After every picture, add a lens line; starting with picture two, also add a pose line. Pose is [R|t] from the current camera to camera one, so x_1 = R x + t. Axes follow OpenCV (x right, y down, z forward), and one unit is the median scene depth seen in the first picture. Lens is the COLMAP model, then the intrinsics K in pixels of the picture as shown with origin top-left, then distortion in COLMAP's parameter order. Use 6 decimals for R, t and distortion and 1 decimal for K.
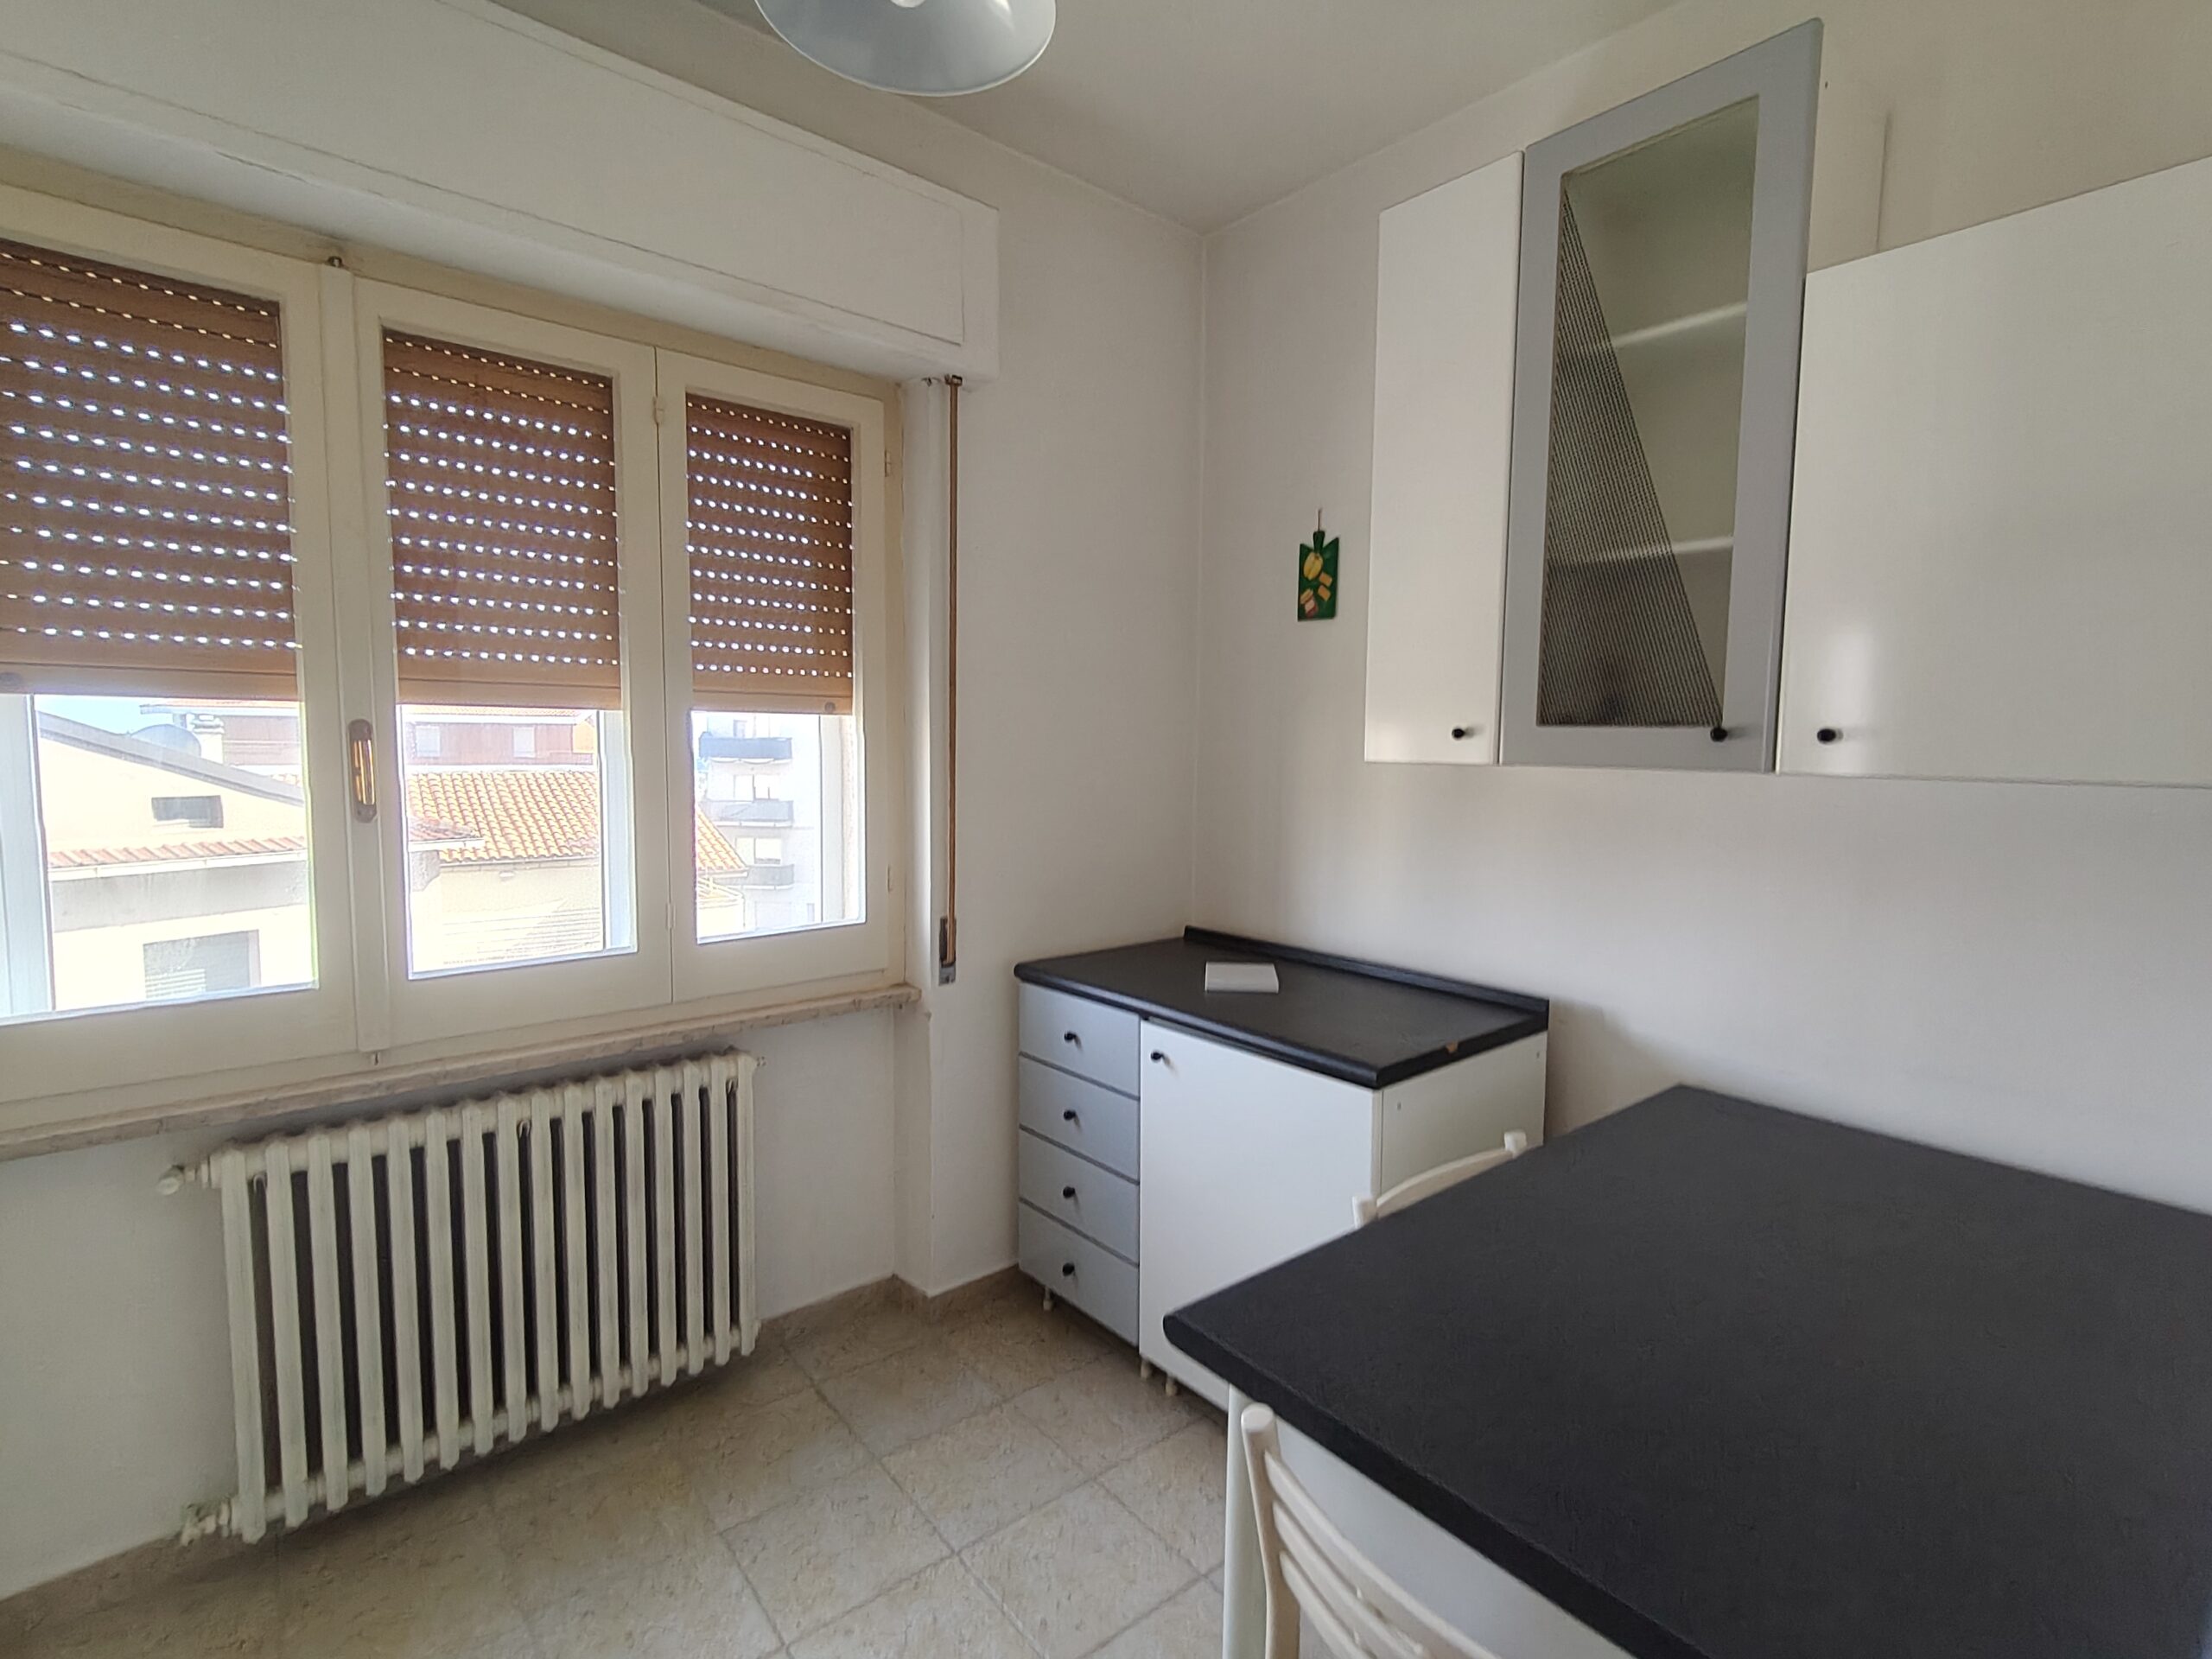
lens RADIAL K [[1038.3, 0, 1116.5], [0, 1038.3, 826.3], [0, 0, 1]] dist [0.001108, 0.001870]
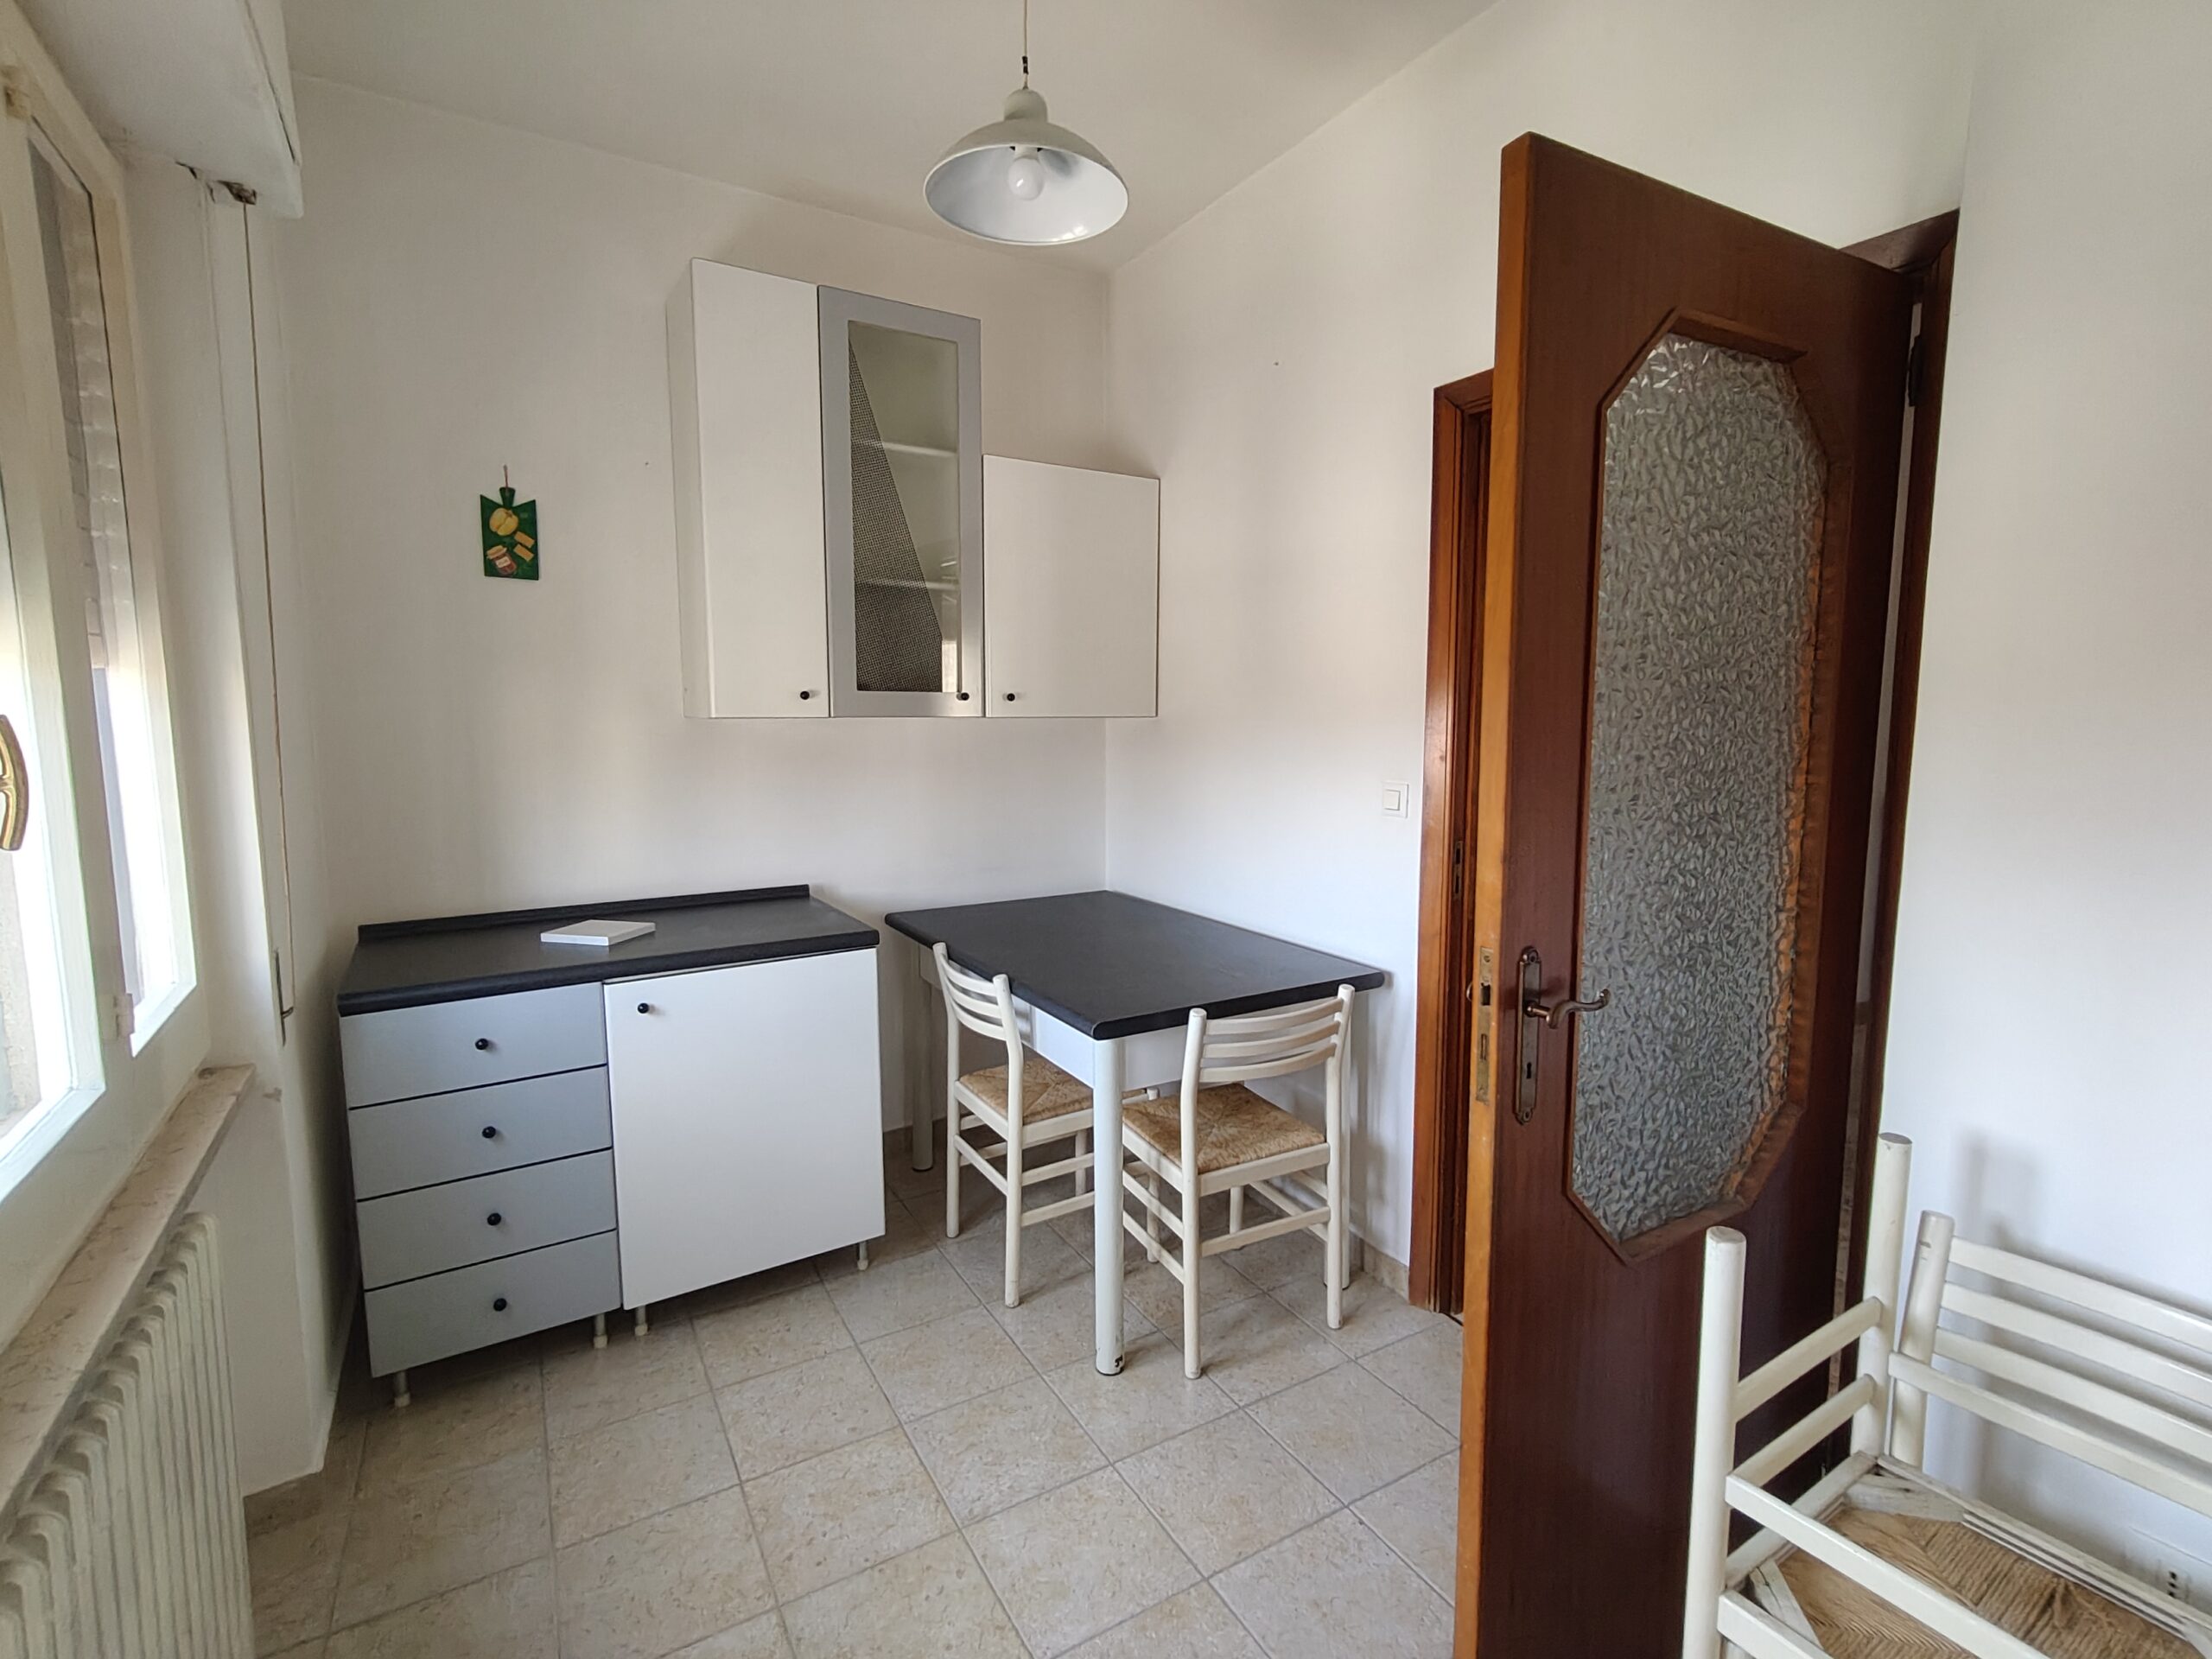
lens RADIAL K [[1038.3, 0, 1115.5], [0, 1038.3, 821.6], [0, 0, 1]] dist [0.001108, 0.001870]
pose [[0.149268, -0.125125, 0.980848, -0.851429], [0.082347, 0.990088, 0.113772, -0.040913], [-0.985362, 0.063787, 0.158092, 0.343553]]
